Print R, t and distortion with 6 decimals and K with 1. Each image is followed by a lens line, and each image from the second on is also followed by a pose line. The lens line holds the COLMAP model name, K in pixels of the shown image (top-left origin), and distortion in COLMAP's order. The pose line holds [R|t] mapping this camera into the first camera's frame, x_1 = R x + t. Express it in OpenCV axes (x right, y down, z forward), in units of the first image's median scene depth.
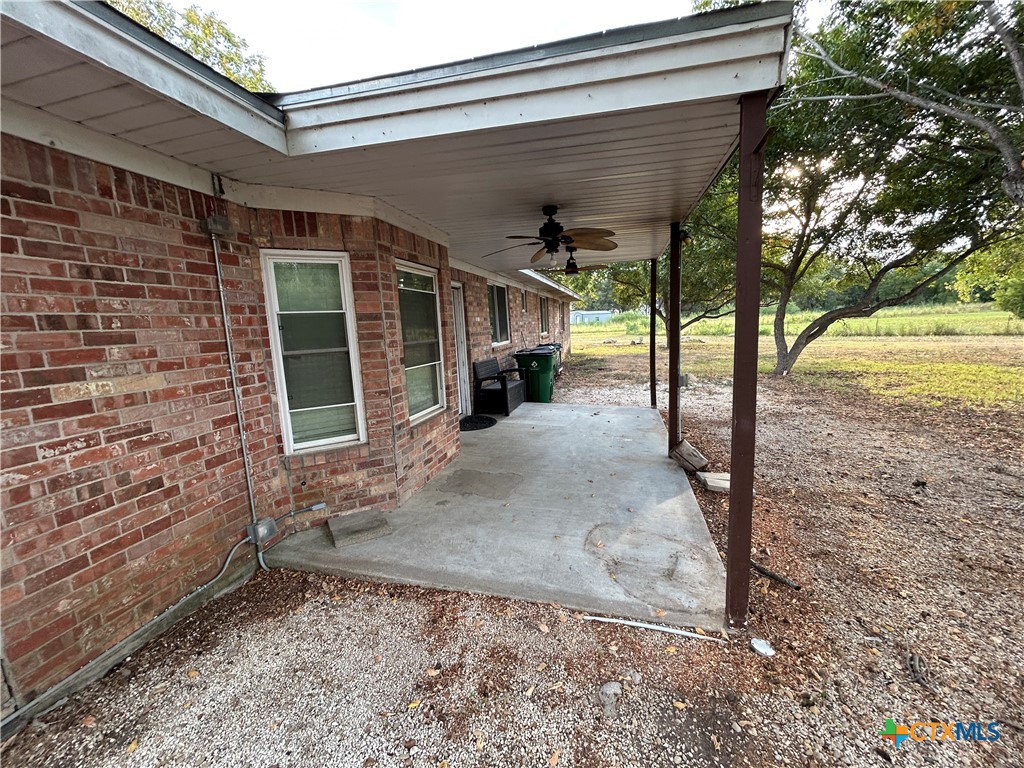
lens RADIAL K [[413.2, 0, 507.5], [0, 413.2, 381.9], [0, 0, 1]] dist [-0.006129, 0.000604]
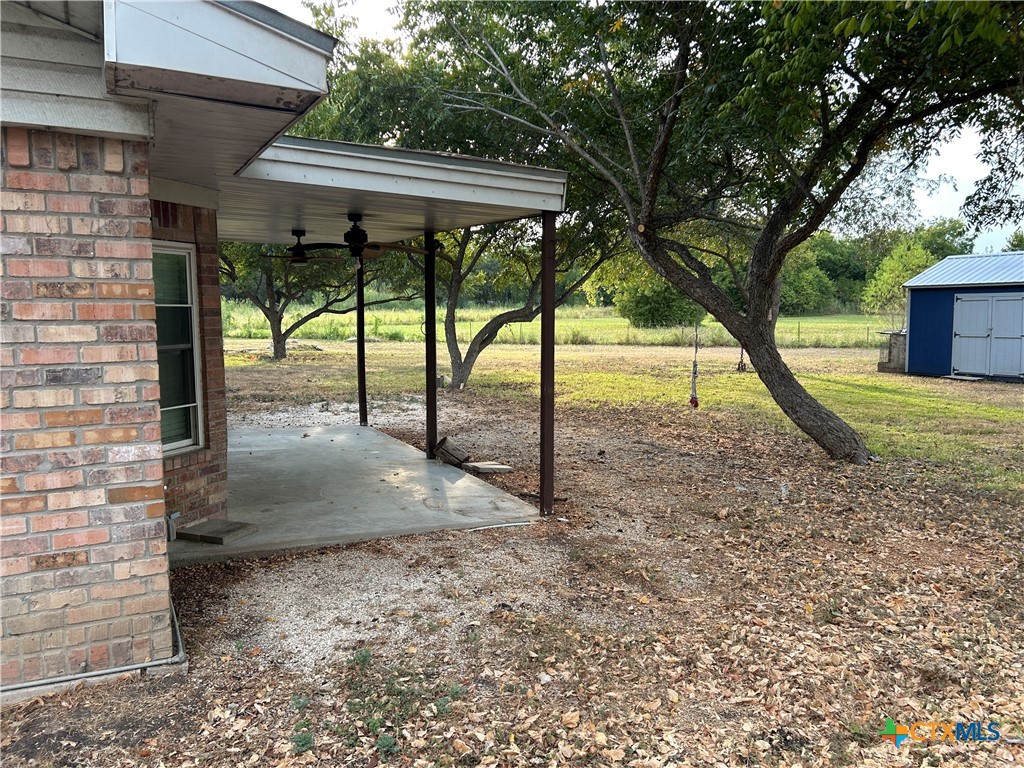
lens RADIAL K [[775.0, 0, 513.6], [0, 775.0, 386.7], [0, 0, 1]] dist [0.029410, -0.043488]
pose [[0.739398, -0.022905, 0.672879, -0.831735], [0.056628, 0.997995, -0.028255, 0.084121], [-0.670883, 0.058995, 0.739213, -0.631087]]
